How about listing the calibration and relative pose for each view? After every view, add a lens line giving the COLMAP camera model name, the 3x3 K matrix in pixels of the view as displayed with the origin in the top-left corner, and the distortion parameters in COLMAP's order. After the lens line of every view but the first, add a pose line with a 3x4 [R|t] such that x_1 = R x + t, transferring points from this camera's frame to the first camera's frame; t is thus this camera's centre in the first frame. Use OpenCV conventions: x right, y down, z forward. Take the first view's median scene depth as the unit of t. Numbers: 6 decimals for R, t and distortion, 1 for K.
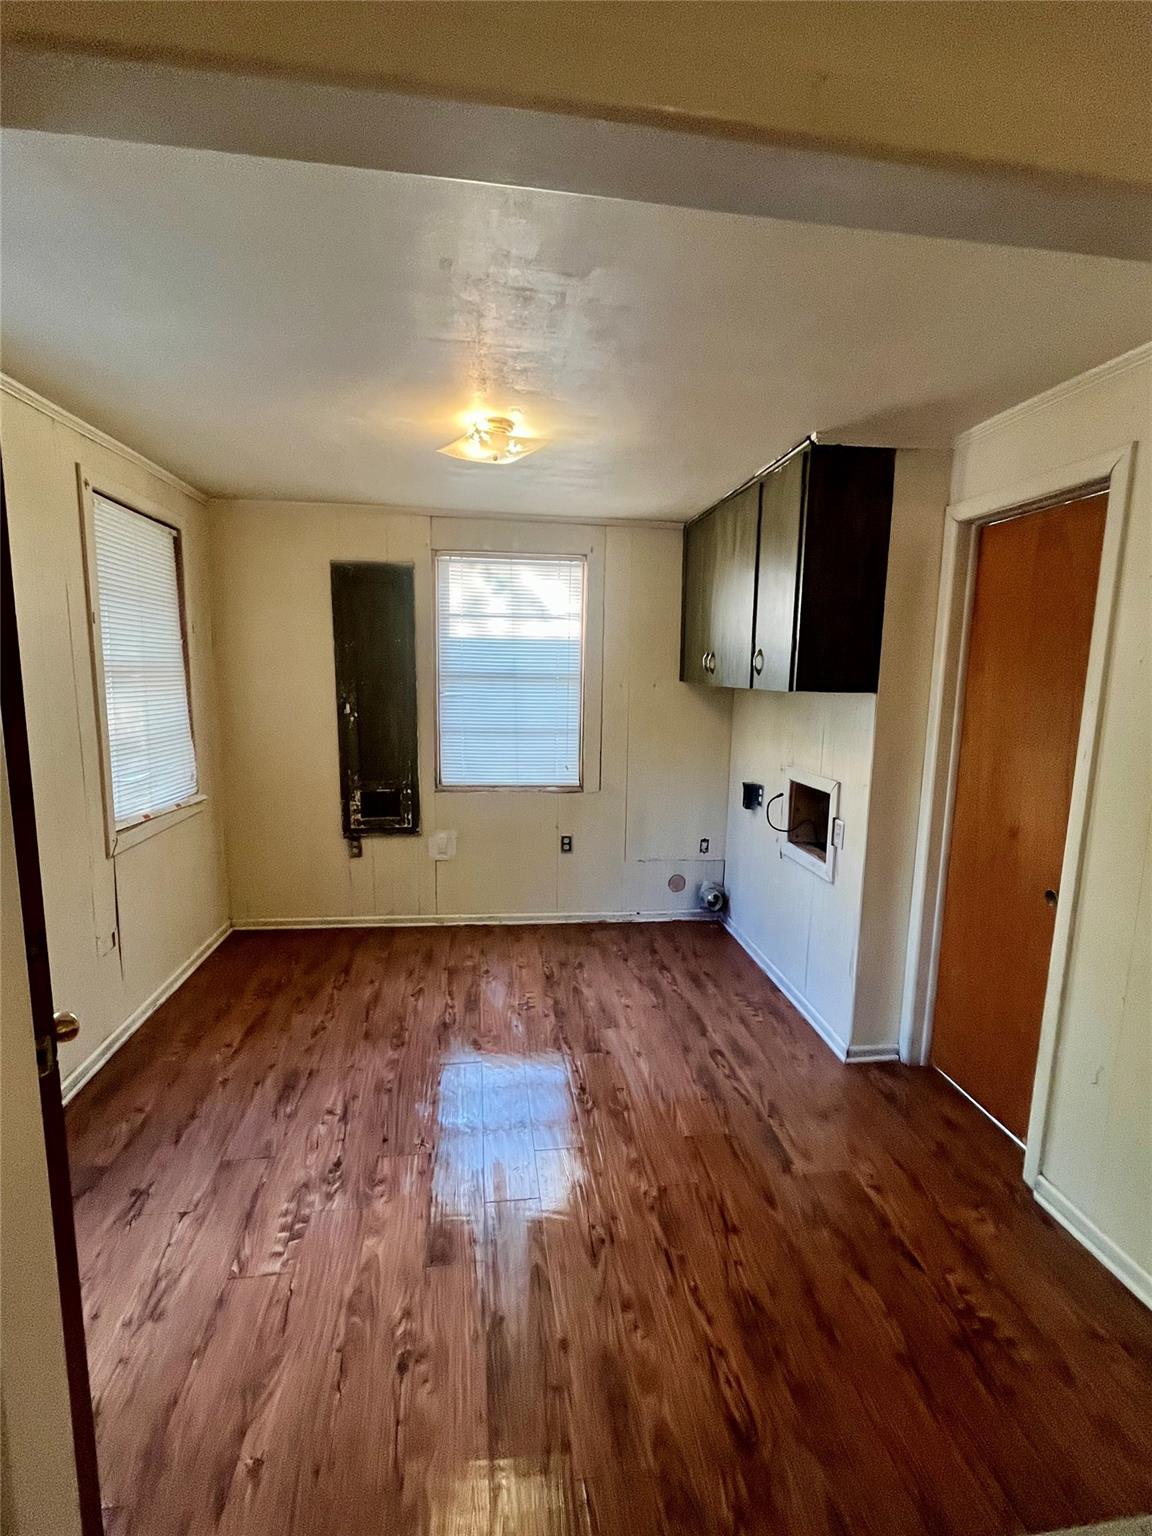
lens RADIAL K [[701.3, 0, 576.0], [0, 701.3, 768.0], [0, 0, 1]] dist [0.001175, -0.000585]
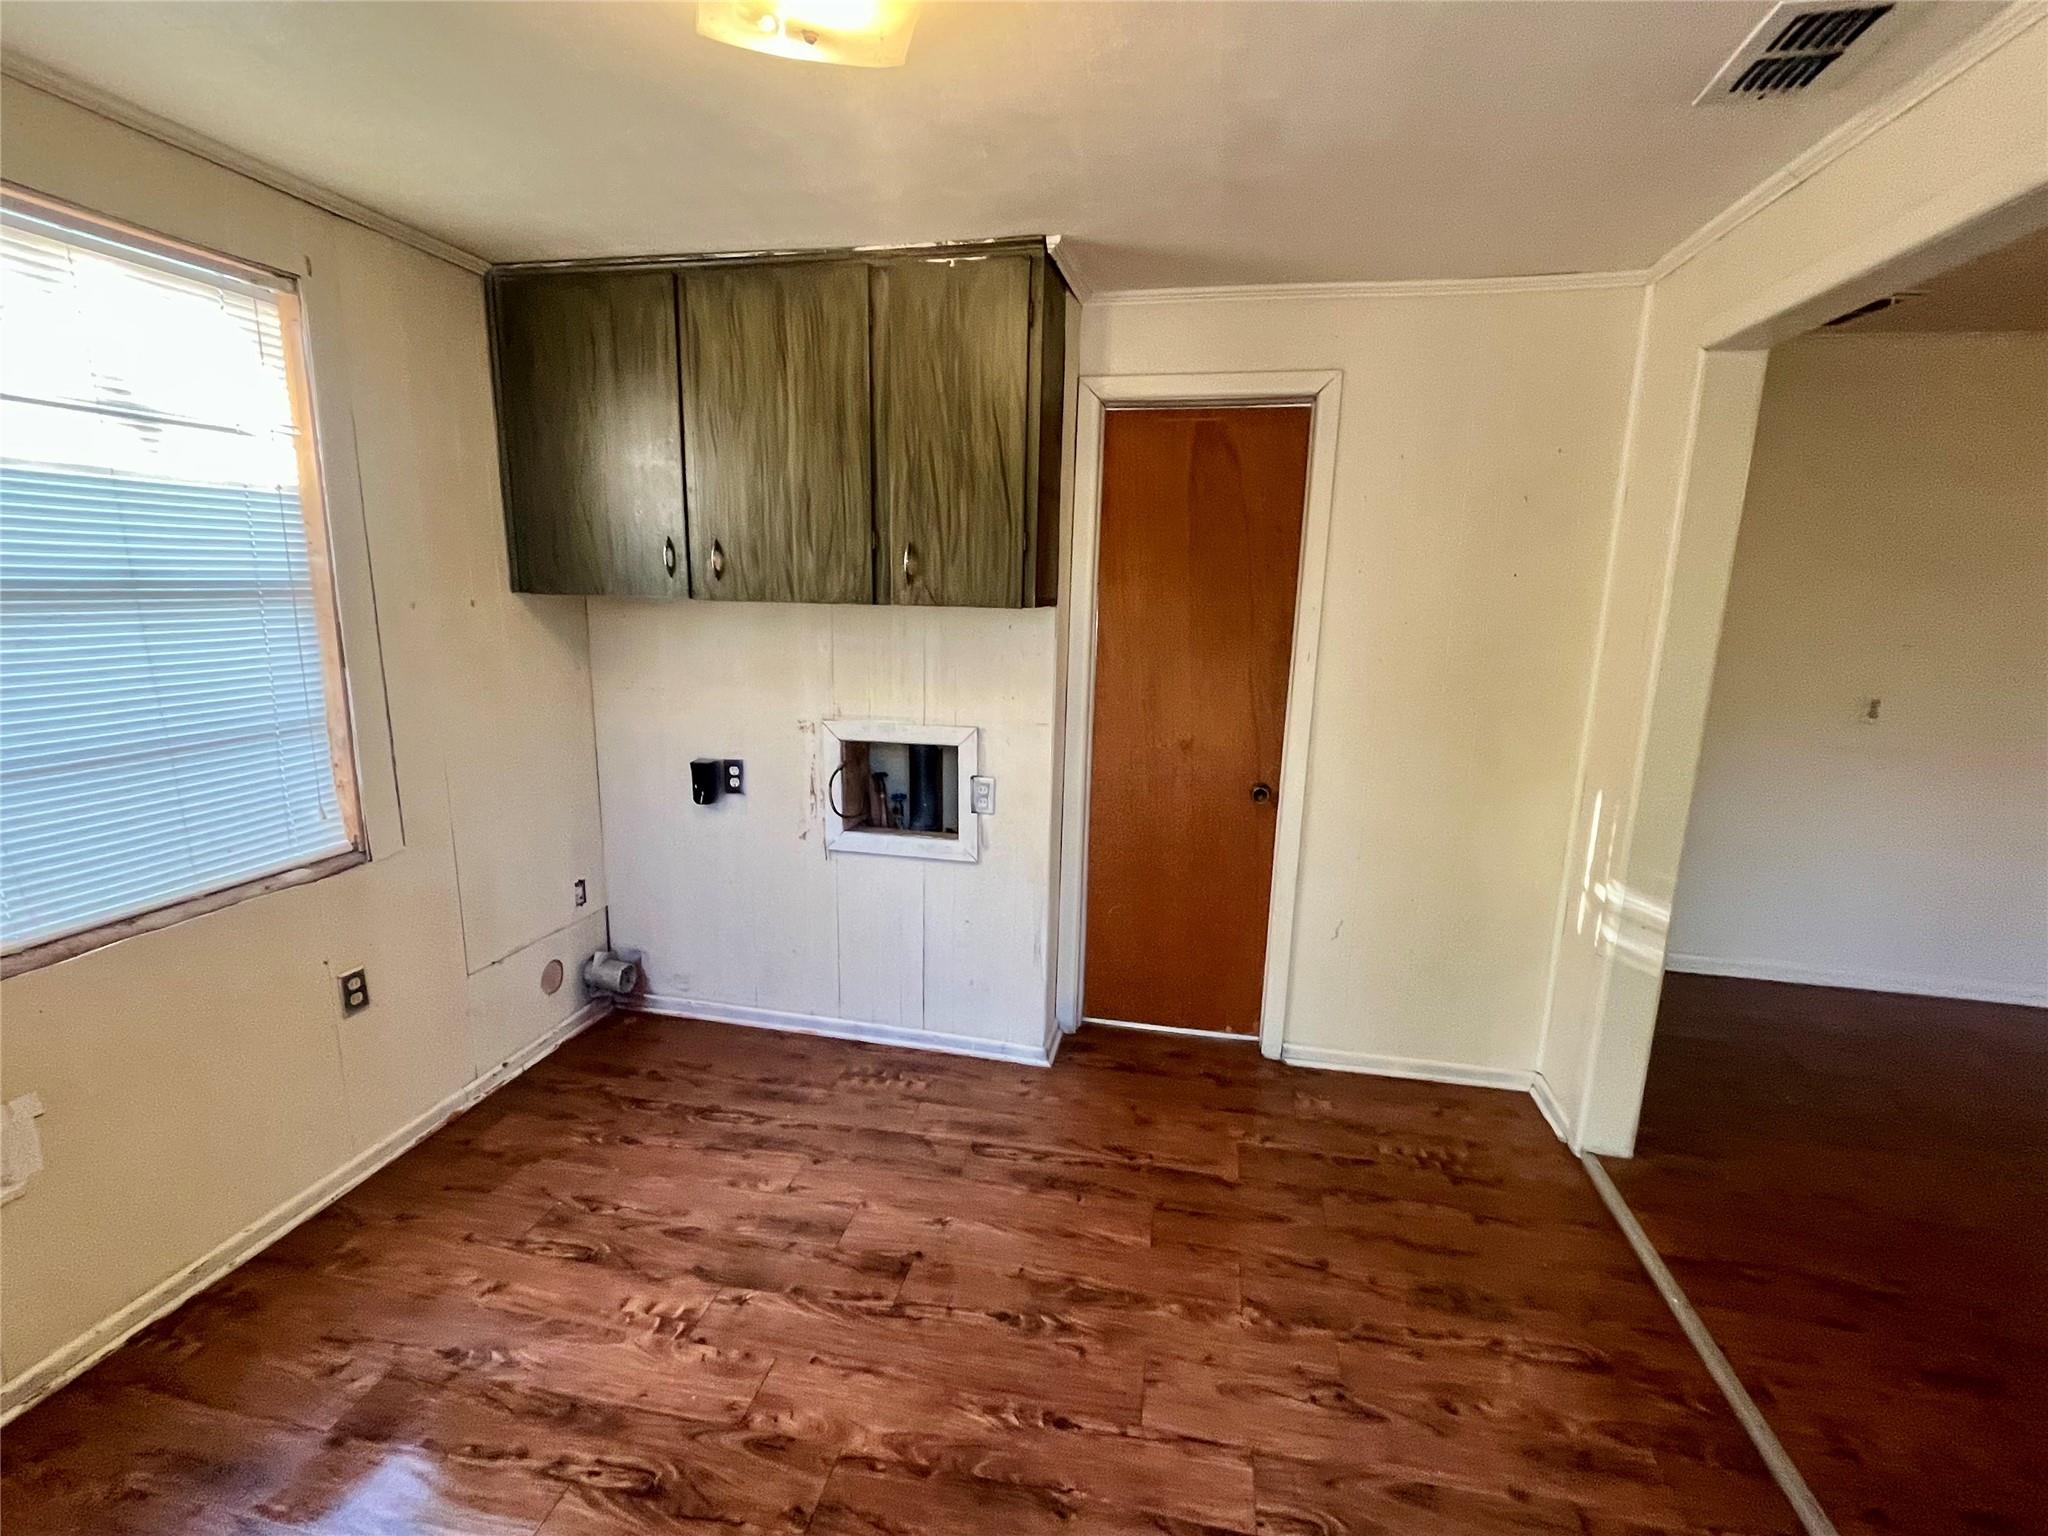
lens RADIAL K [[935.0, 0, 1022.7], [0, 935.0, 777.6], [0, 0, 1]] dist [0.001175, -0.000585]
pose [[0.334337, -0.208139, 0.919183, -0.445684], [0.120446, 0.976747, 0.177363, -0.082497], [-0.934725, 0.051413, 0.351632, 0.510893]]
